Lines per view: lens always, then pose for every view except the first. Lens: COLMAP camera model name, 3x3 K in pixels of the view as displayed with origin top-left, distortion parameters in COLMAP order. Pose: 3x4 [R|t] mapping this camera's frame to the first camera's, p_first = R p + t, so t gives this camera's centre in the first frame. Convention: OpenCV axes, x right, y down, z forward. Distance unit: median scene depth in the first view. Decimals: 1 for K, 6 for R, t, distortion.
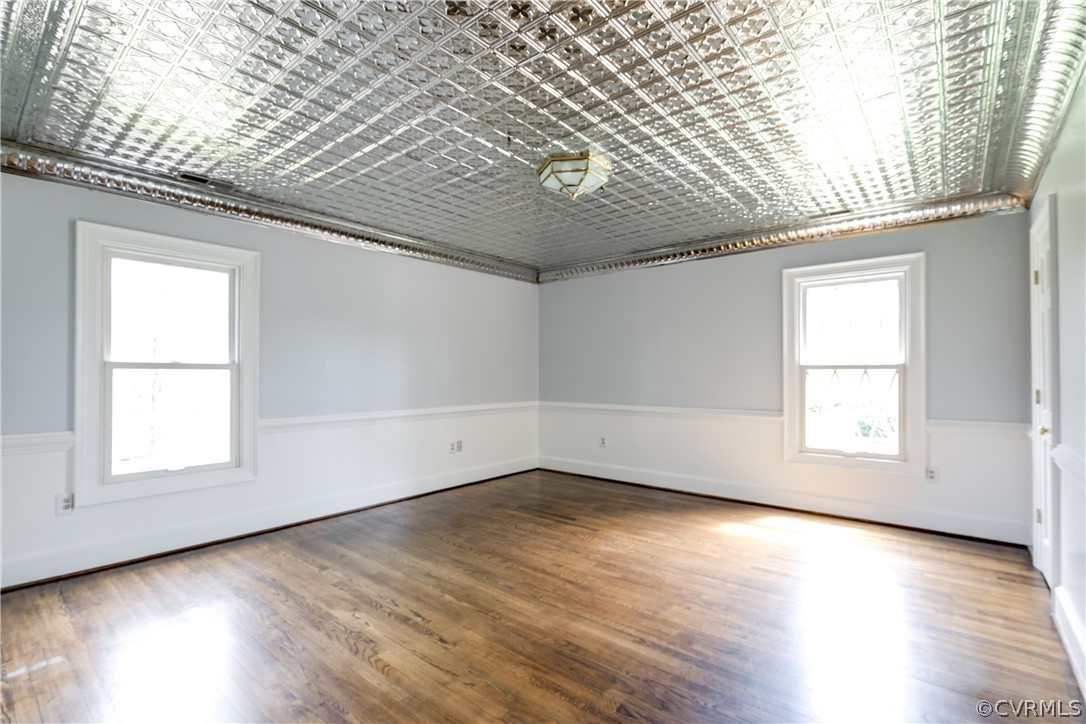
lens RADIAL K [[496.7, 0, 548.7], [0, 496.7, 365.7], [0, 0, 1]] dist [-0.000967, -0.000122]
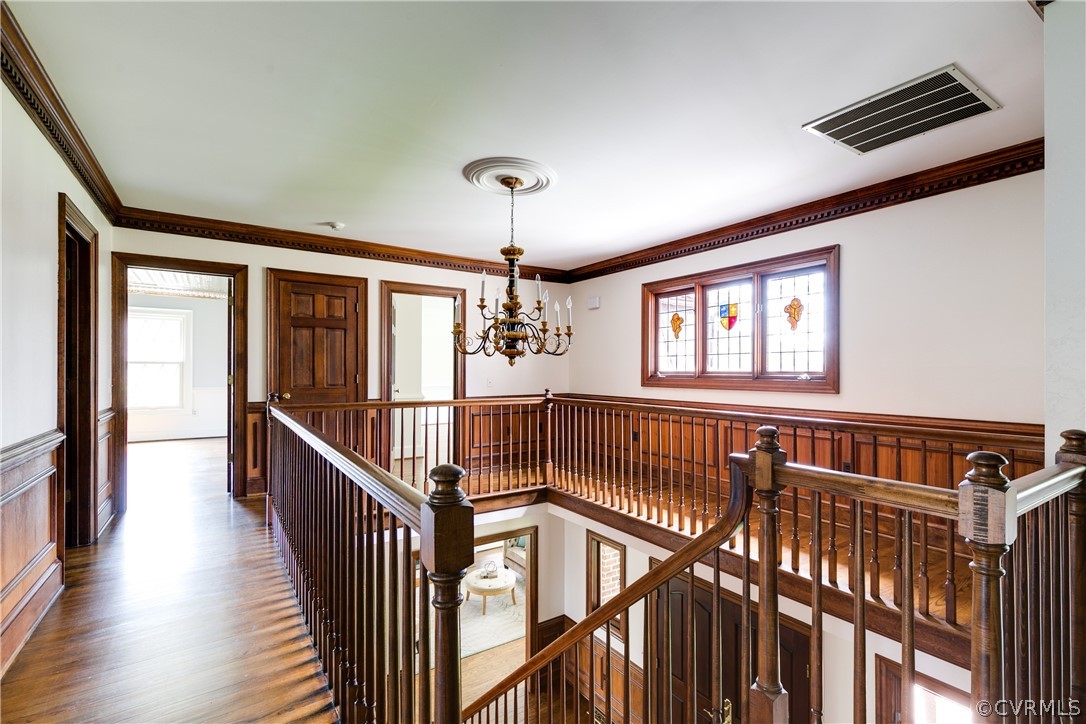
lens RADIAL K [[496.7, 0, 548.5], [0, 496.7, 364.5], [0, 0, 1]] dist [-0.000967, -0.000122]
pose [[0.290013, 0.006673, 0.957000, -0.871940], [-0.010345, 0.999939, -0.003838, -0.001017], [-0.956967, -0.008787, 0.290064, -1.125521]]
